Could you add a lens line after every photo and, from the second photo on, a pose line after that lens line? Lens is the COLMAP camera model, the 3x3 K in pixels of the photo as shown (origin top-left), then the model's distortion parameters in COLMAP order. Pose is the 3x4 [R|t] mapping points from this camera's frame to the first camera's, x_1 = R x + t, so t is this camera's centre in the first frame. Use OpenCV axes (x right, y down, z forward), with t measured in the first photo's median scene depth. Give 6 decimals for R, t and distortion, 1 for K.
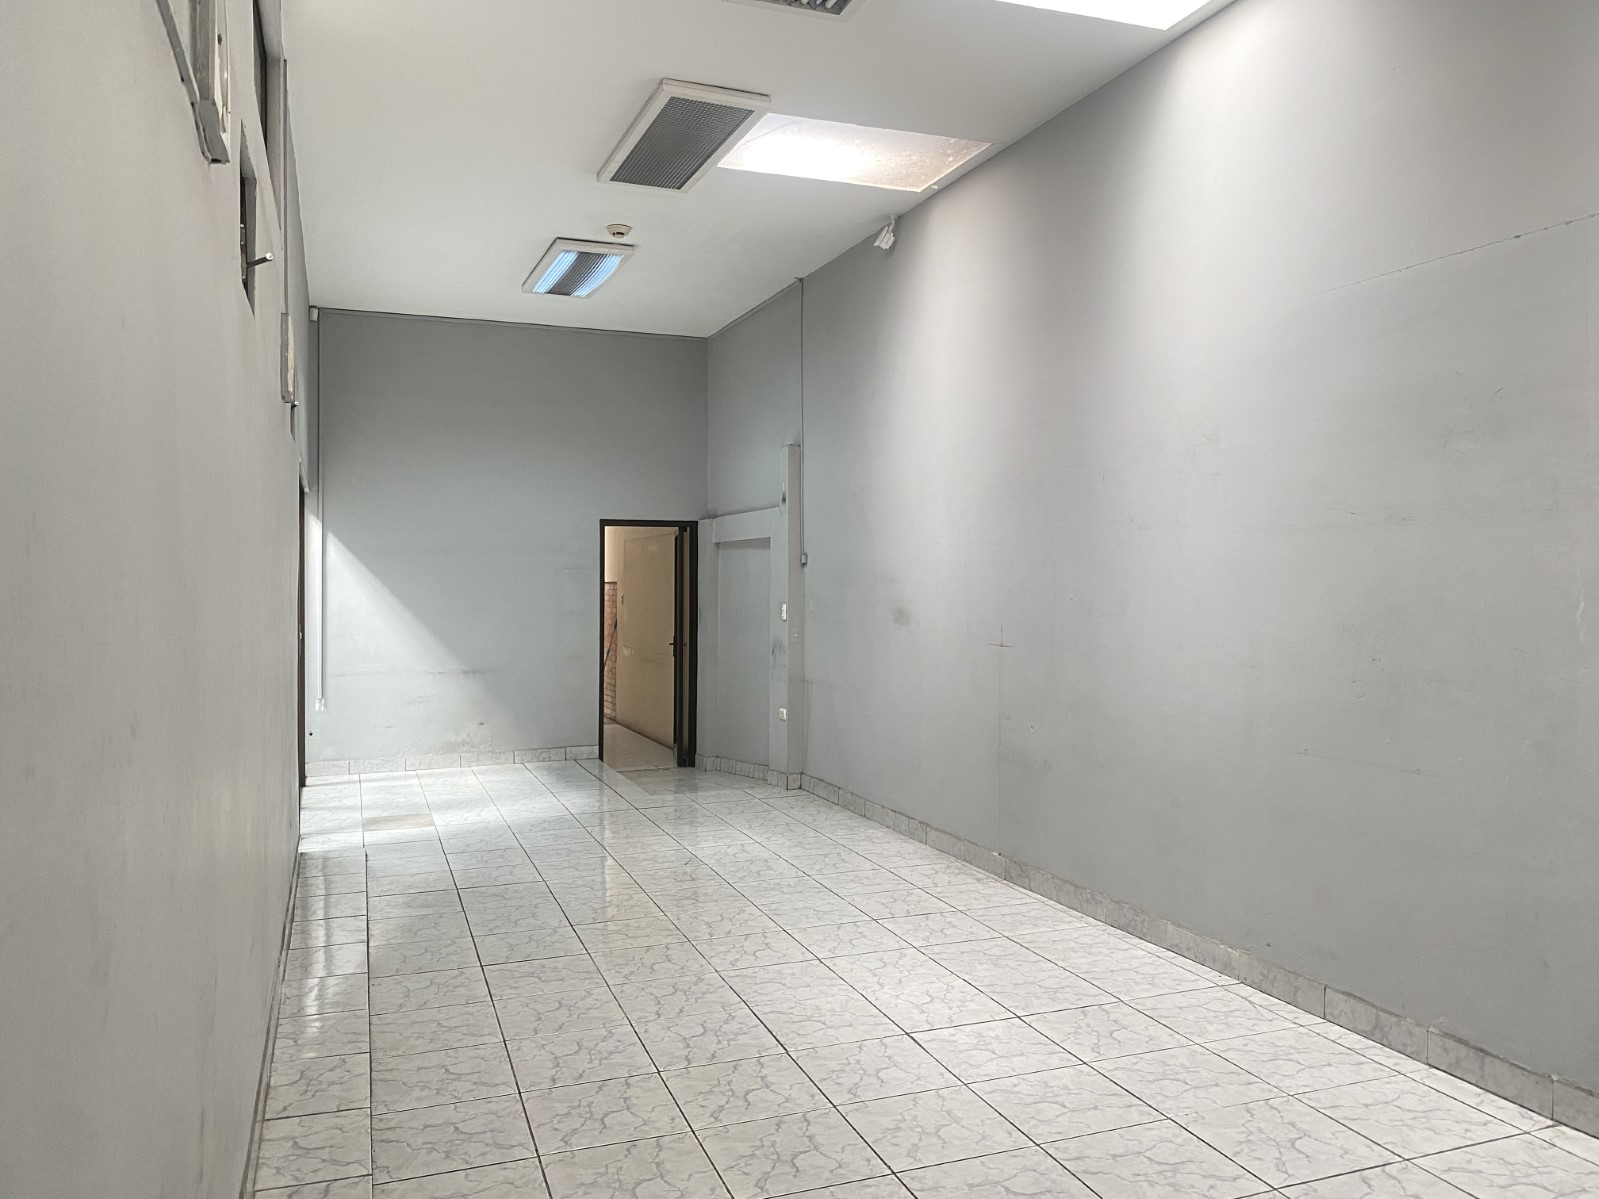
lens RADIAL K [[1213.7, 0, 799.5], [0, 1213.7, 599.5], [0, 0, 1]] dist [0.050113, -0.069169]
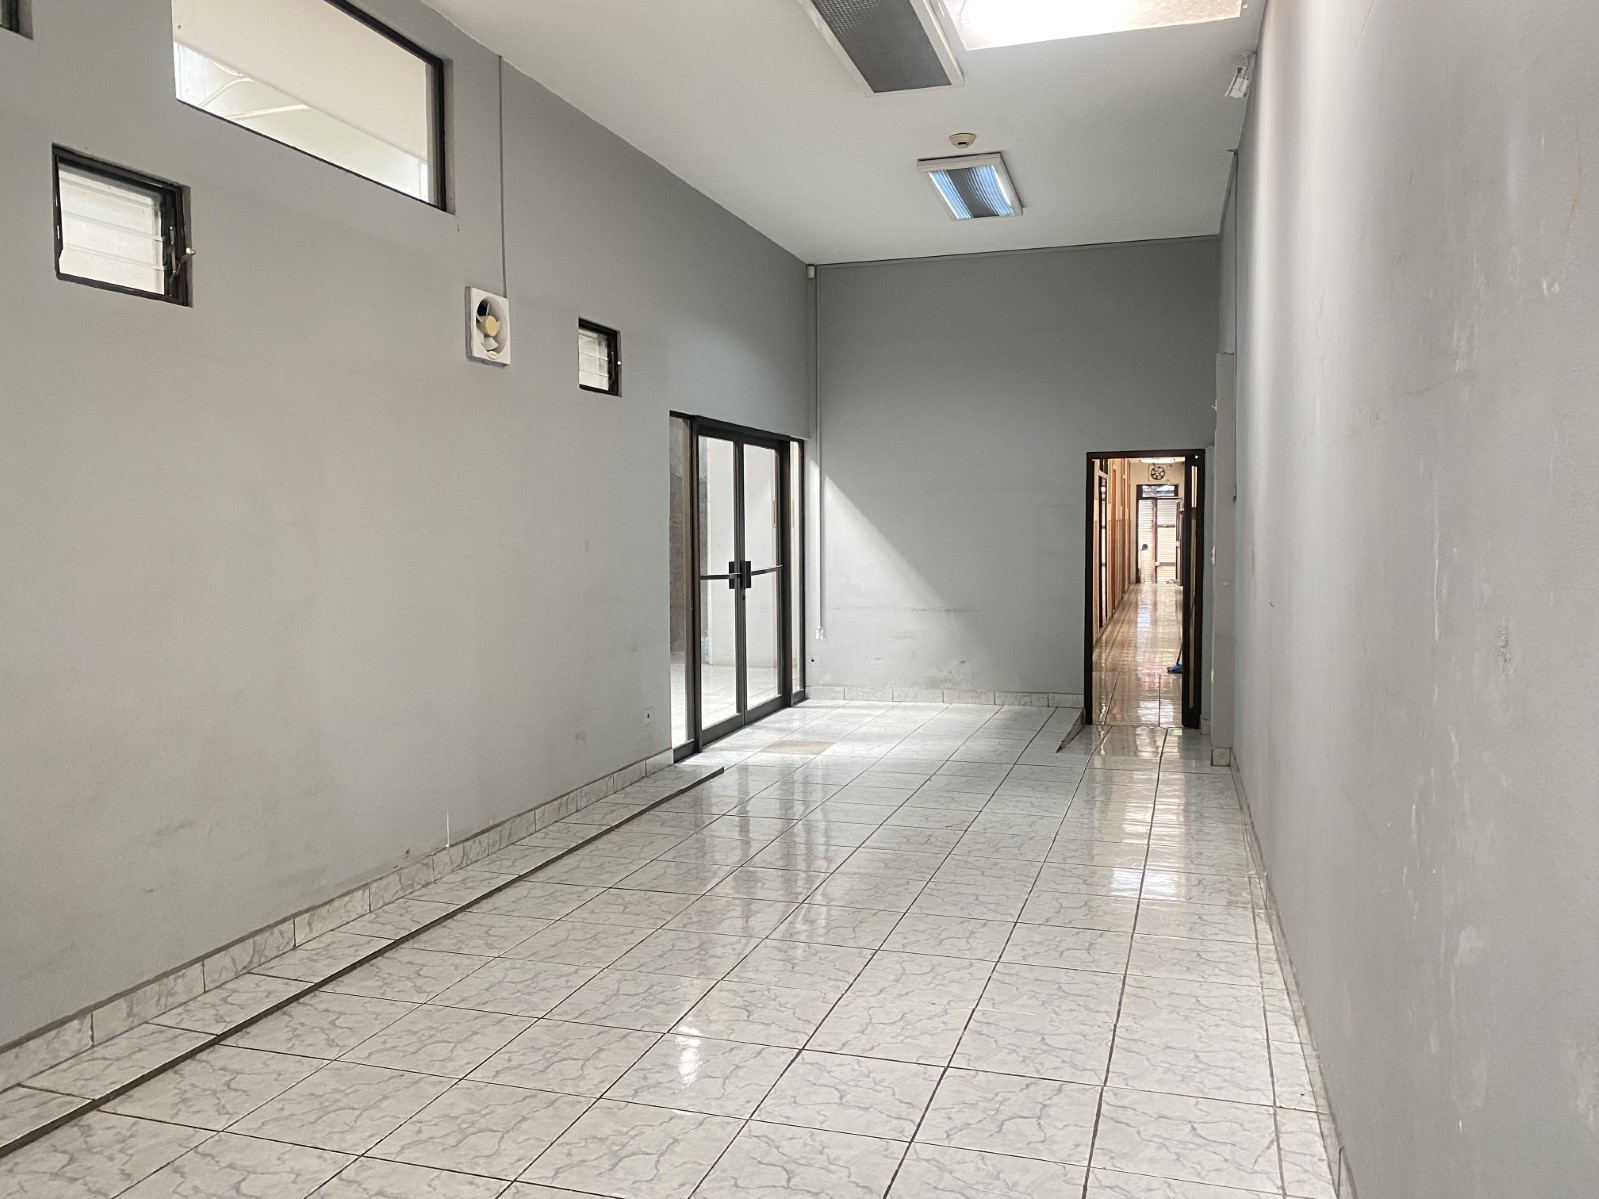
lens RADIAL K [[1200.6, 0, 804.9], [0, 1200.6, 617.7], [0, 0, 1]] dist [0.034644, -0.065993]
pose [[0.789611, 0.044412, -0.611999, 0.434290], [-0.001118, 0.997480, 0.070944, -0.008913], [0.613607, -0.055334, 0.787670, 0.246543]]
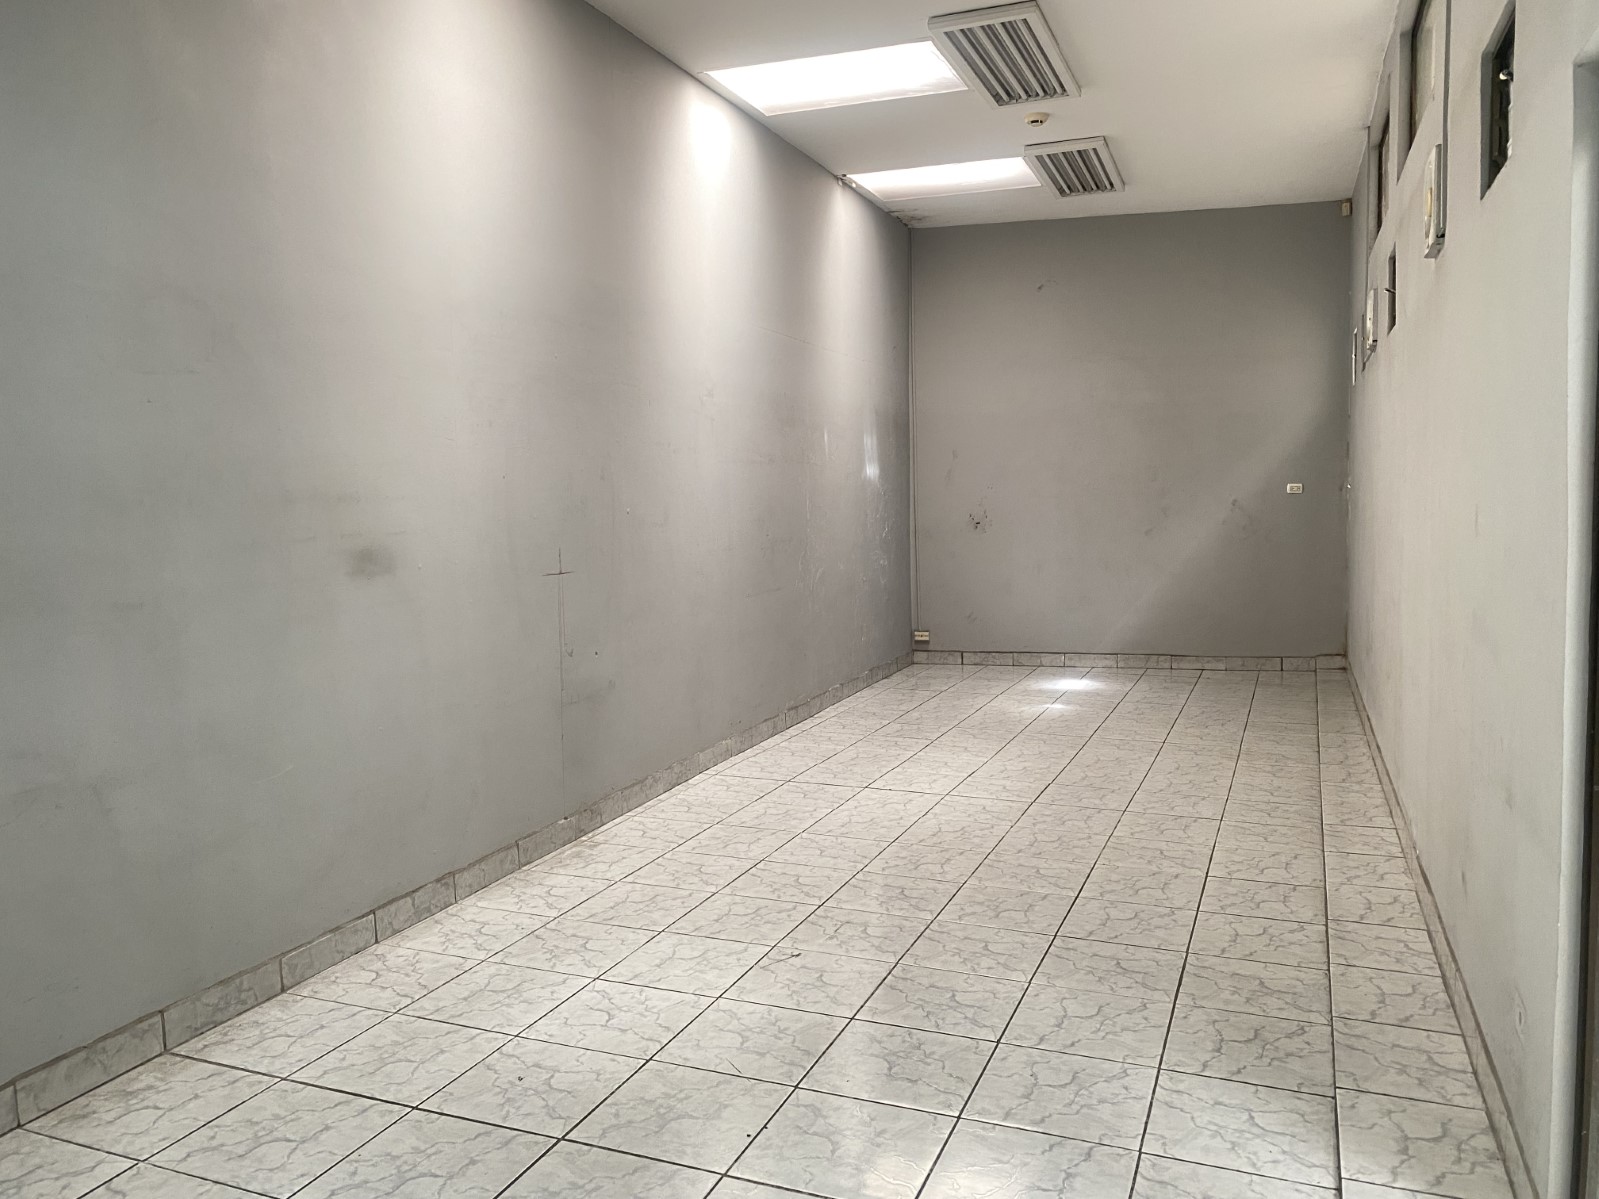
lens RADIAL K [[1215.3, 0, 801.5], [0, 1215.3, 592.5], [0, 0, 1]] dist [0.115205, -0.073695]
pose [[-0.742142, -0.047014, 0.668592, -0.578973], [0.022871, 0.995179, 0.095366, -0.028946], [-0.669852, 0.086066, -0.737489, 1.660984]]
